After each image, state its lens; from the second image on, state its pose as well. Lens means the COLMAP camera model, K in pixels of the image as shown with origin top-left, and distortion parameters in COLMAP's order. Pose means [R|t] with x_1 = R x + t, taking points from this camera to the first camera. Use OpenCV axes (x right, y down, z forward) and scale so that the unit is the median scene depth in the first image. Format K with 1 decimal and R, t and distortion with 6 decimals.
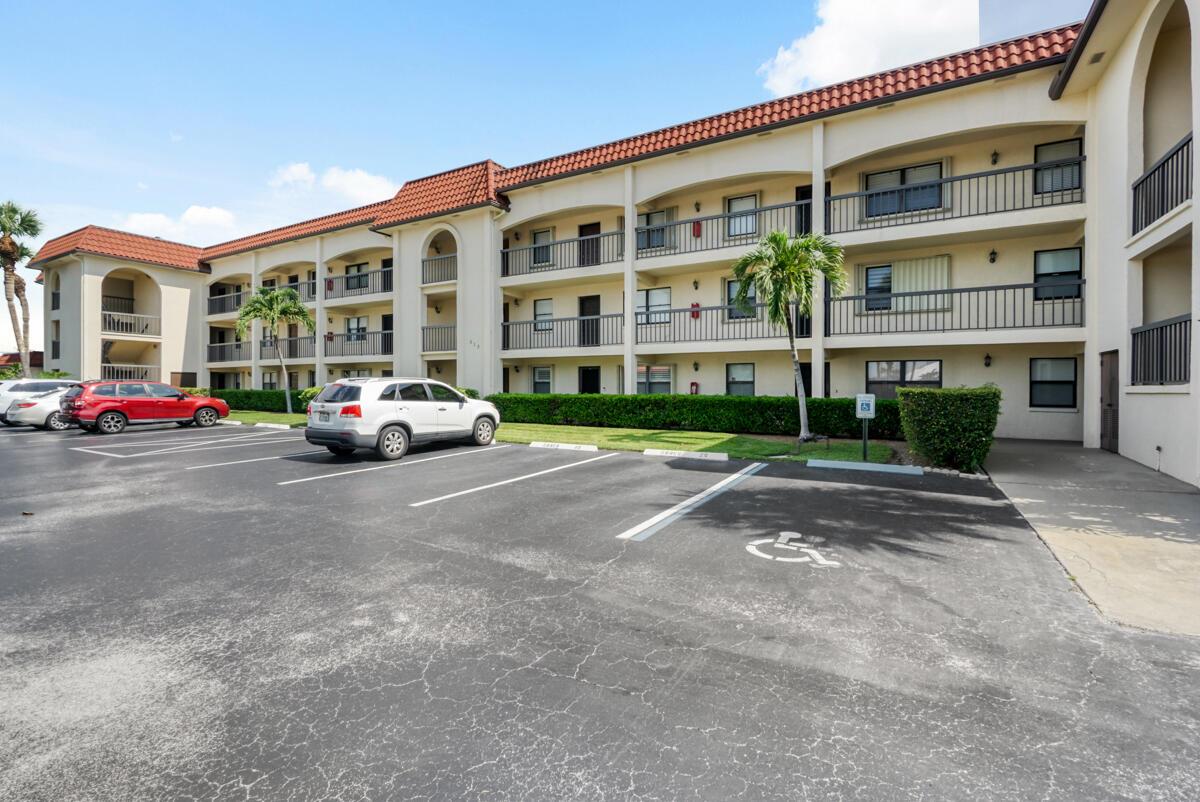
lens RADIAL K [[604.9, 0, 599.5], [0, 604.9, 388.2], [0, 0, 1]] dist [-0.000477, -0.000120]
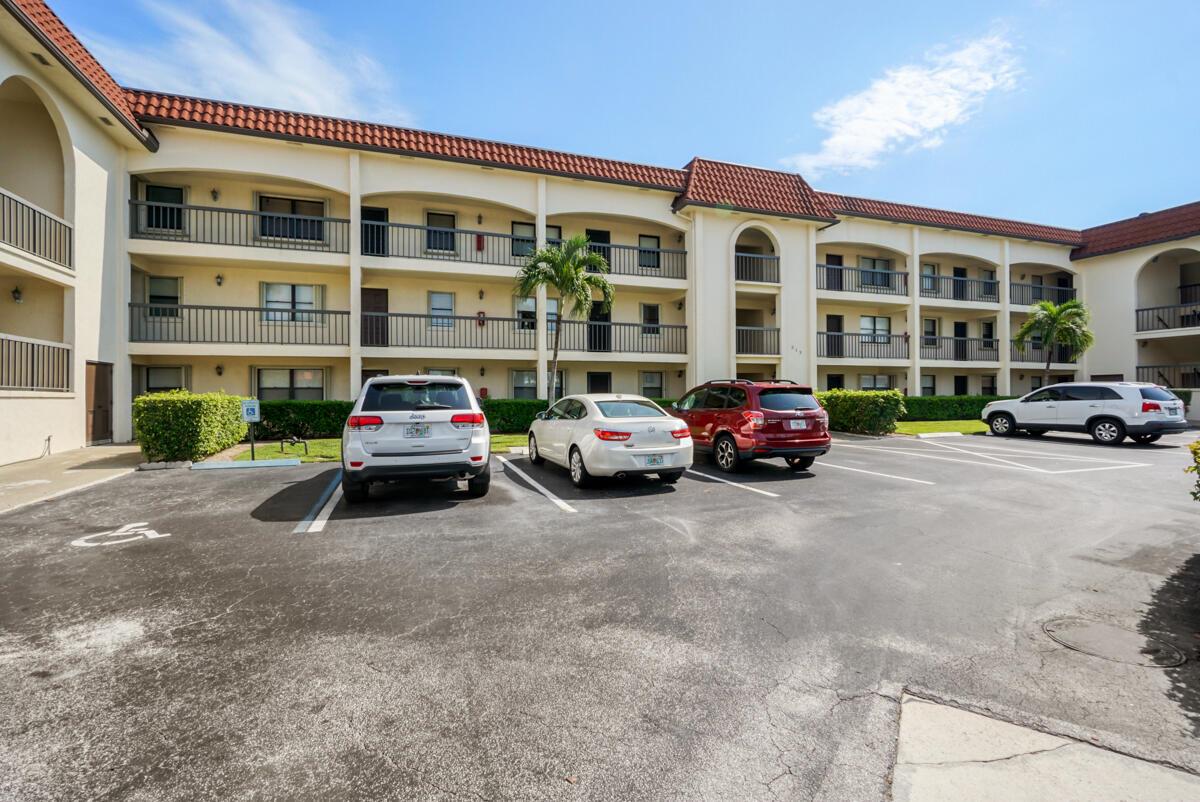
lens RADIAL K [[521.1, 0, 601.7], [0, 521.1, 384.8], [0, 0, 1]] dist [-0.005113, -0.000361]
pose [[0.613386, 0.005138, 0.789766, -0.489673], [0.006801, 0.999907, -0.011787, -0.002581], [-0.789754, 0.012601, 0.613295, 0.321102]]
